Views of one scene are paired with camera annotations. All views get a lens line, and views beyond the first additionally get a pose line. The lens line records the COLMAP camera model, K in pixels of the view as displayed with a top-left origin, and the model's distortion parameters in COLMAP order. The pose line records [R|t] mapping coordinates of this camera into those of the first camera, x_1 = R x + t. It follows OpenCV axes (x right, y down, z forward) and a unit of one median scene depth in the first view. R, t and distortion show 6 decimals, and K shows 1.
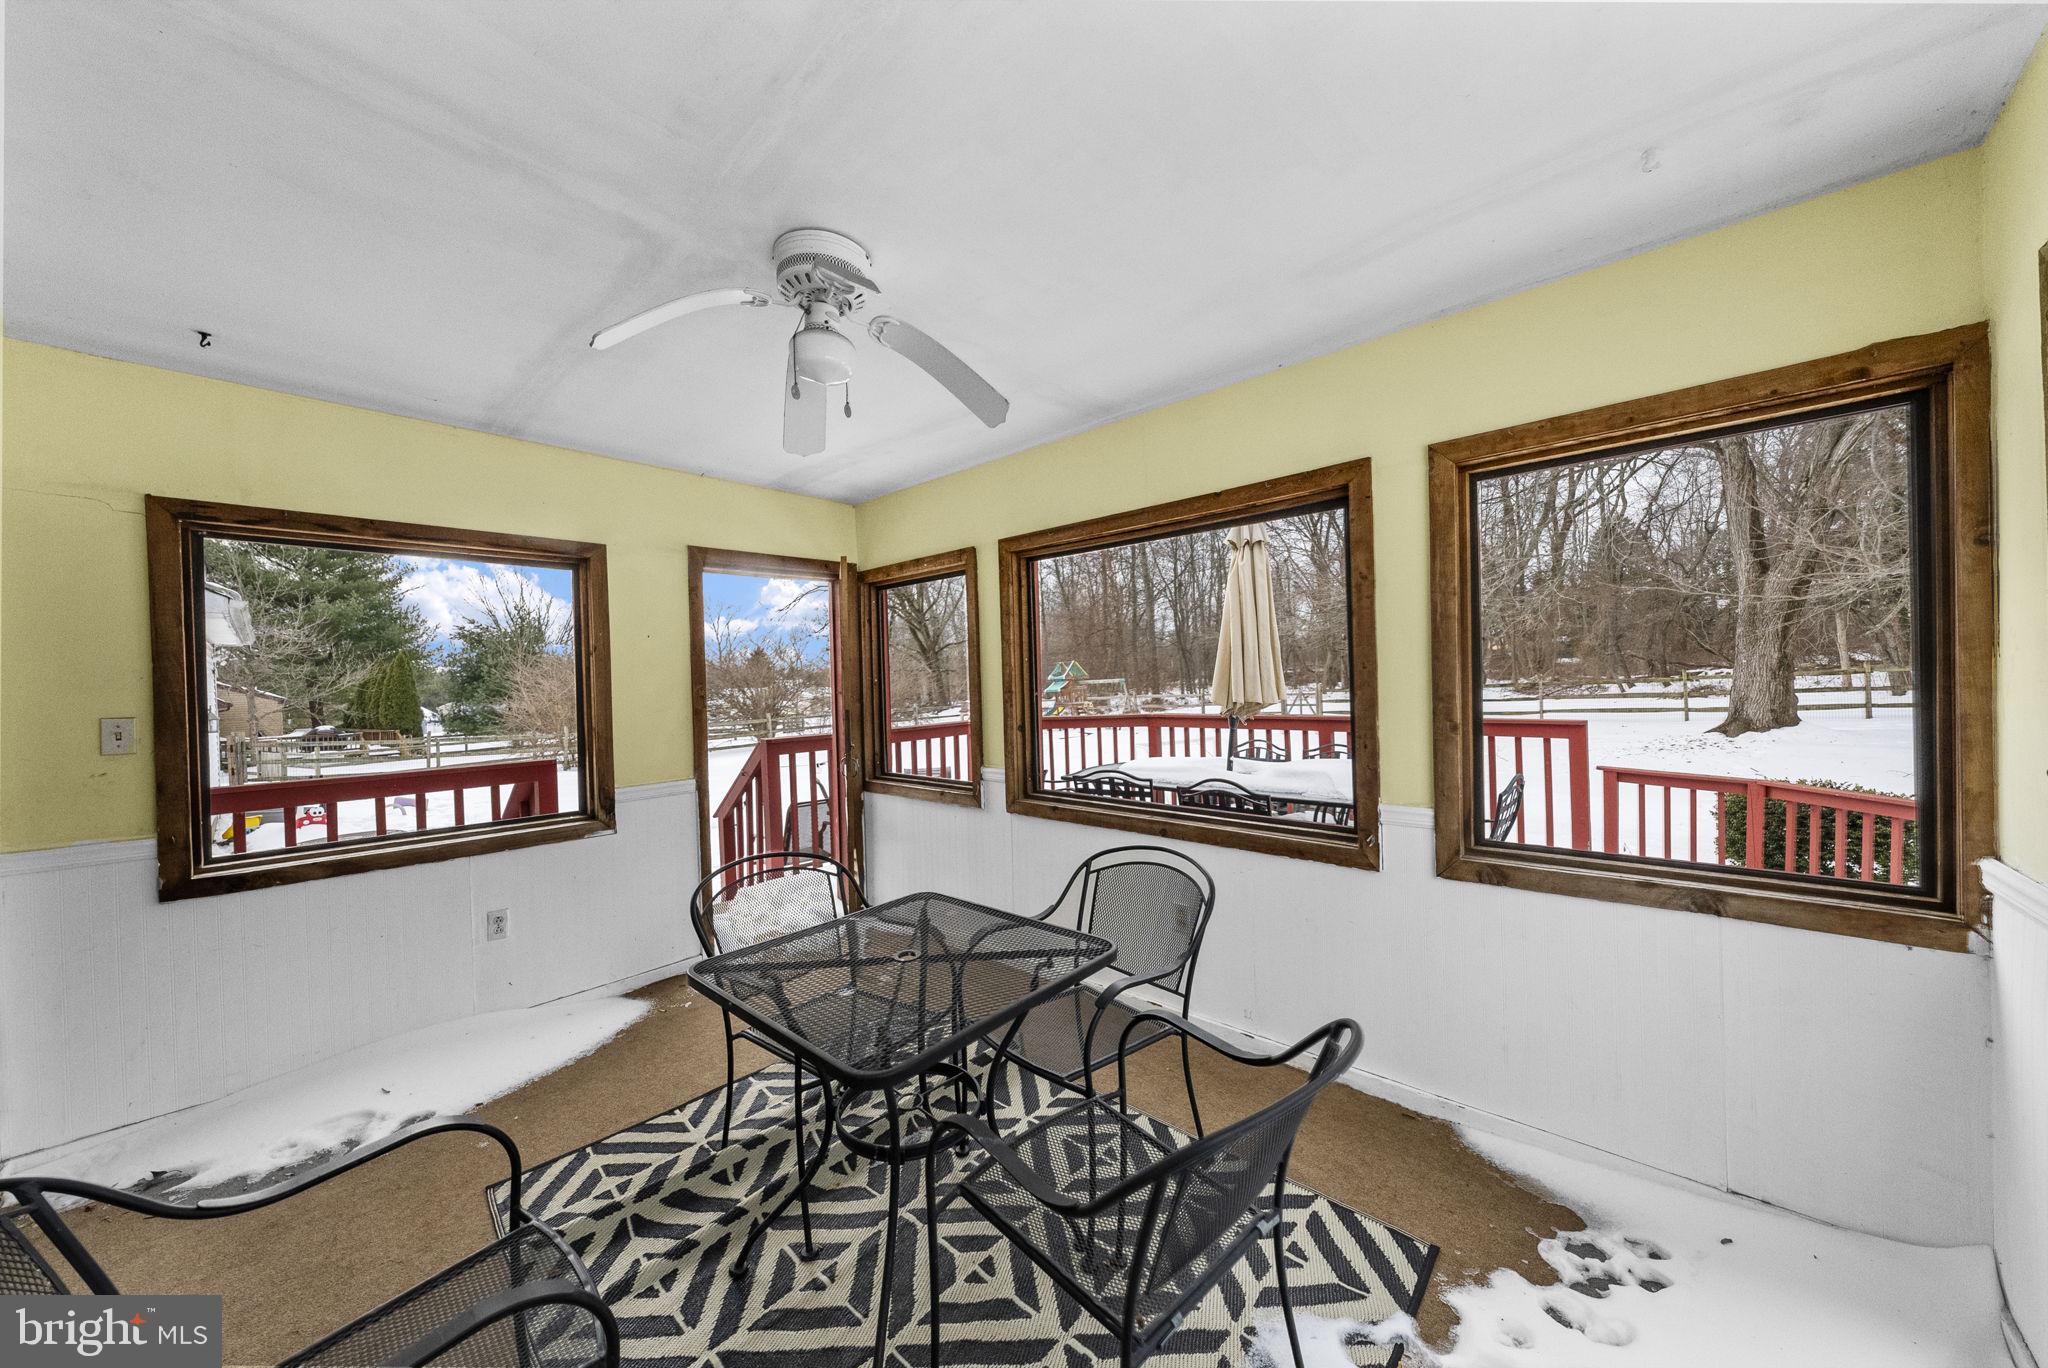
lens RADIAL K [[734.5, 0, 1028.2], [0, 734.5, 669.6], [0, 0, 1]] dist [-0.001865, 0.000039]
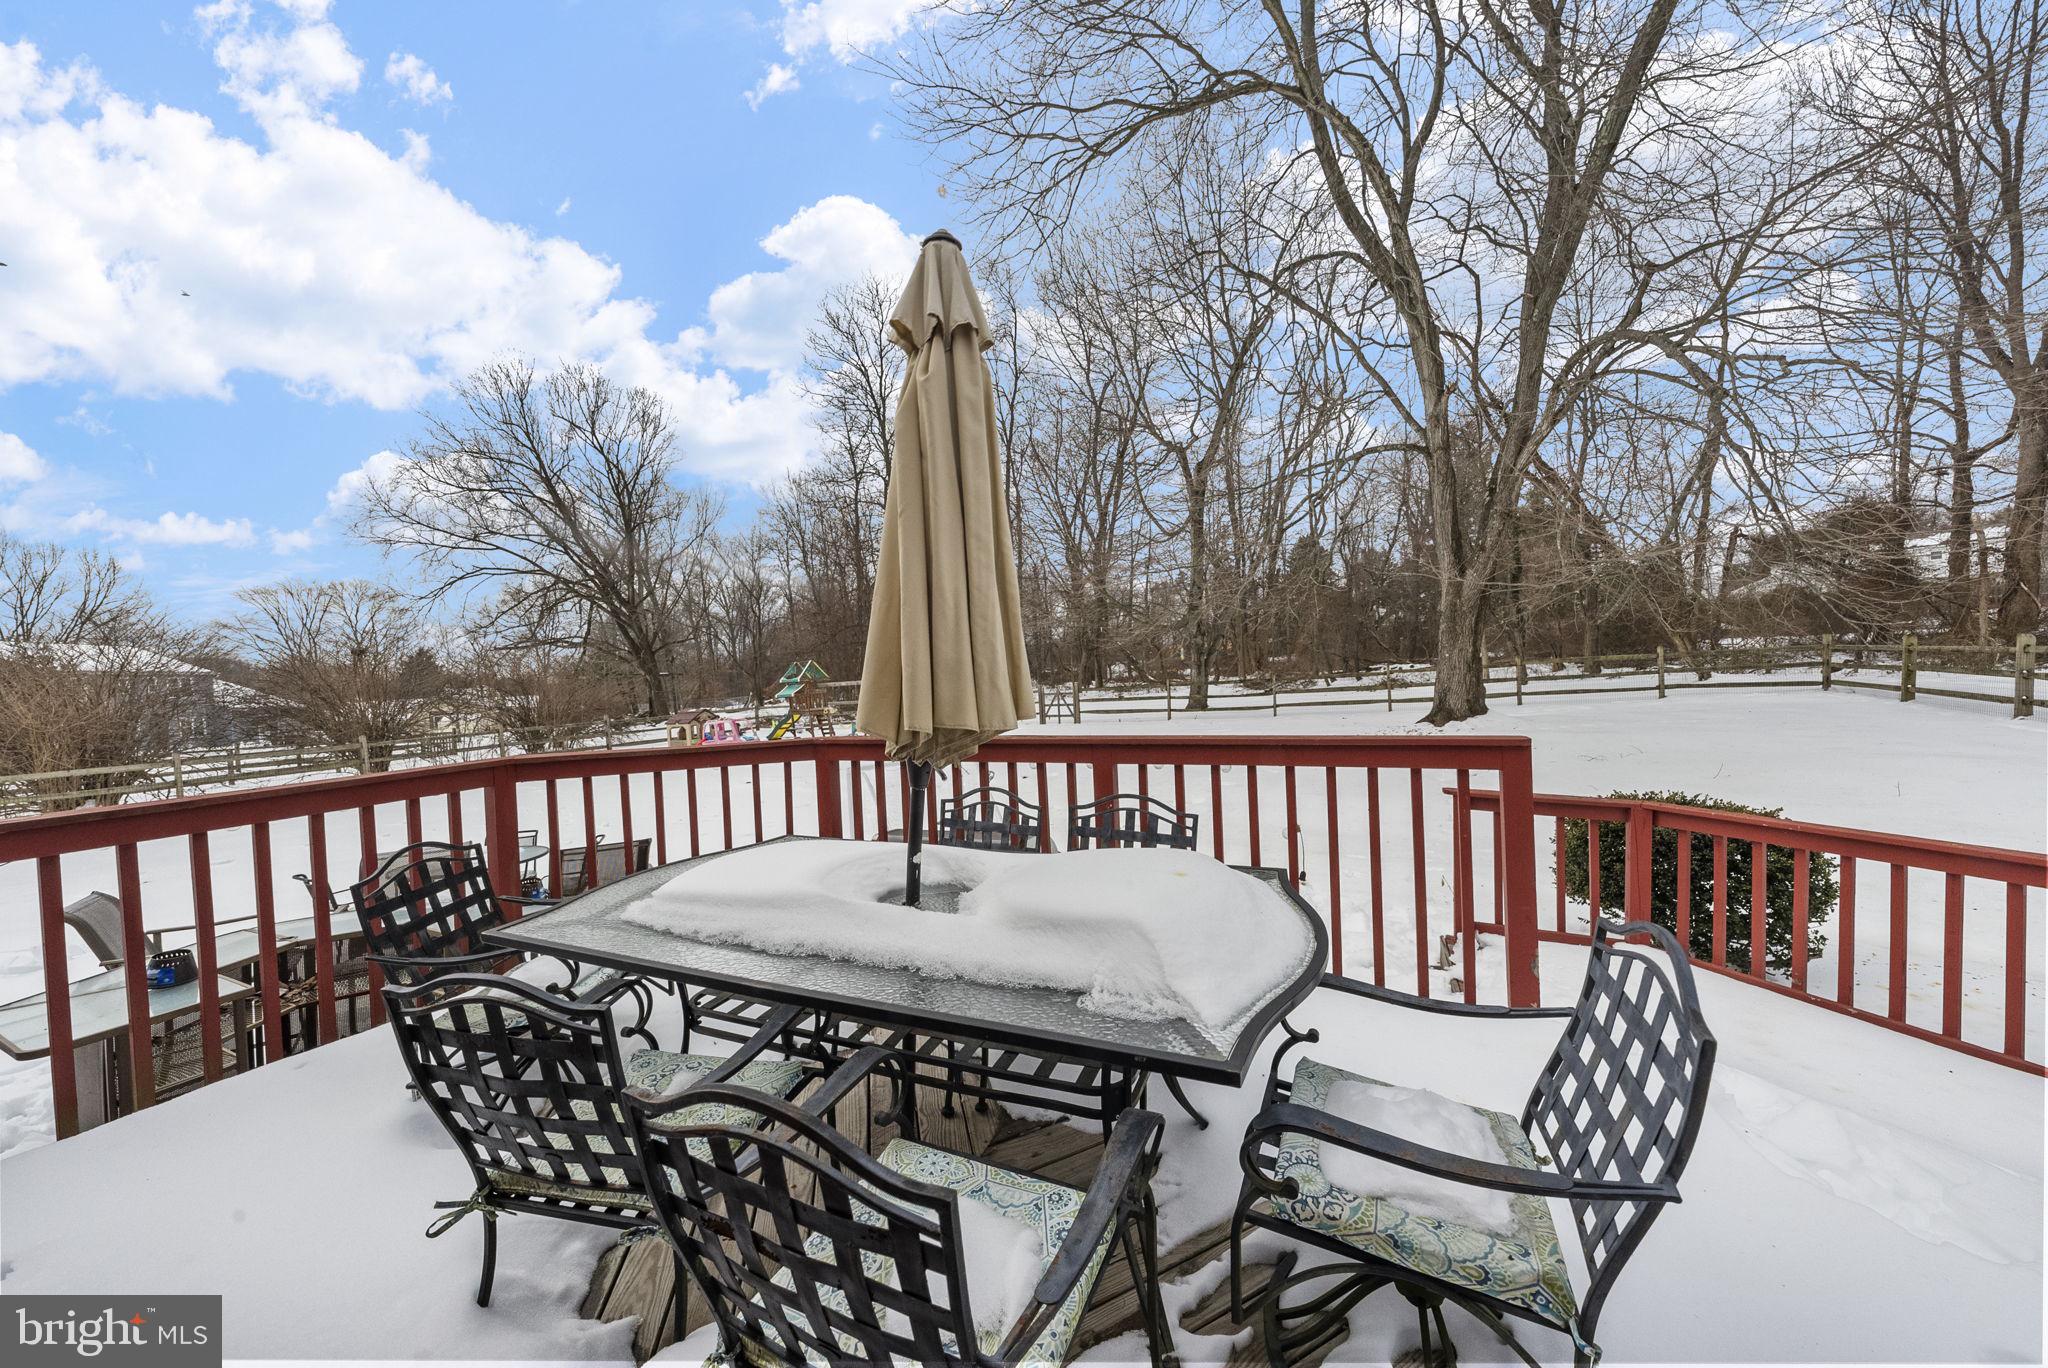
lens RADIAL K [[734.5, 0, 1028.2], [0, 734.5, 669.6], [0, 0, 1]] dist [-0.001865, 0.000039]
pose [[0.950479, -0.010096, 0.310624, 0.057177], [0.010781, 0.999942, -0.000489, 0.003216], [-0.310601, 0.003814, 0.950533, 0.158392]]
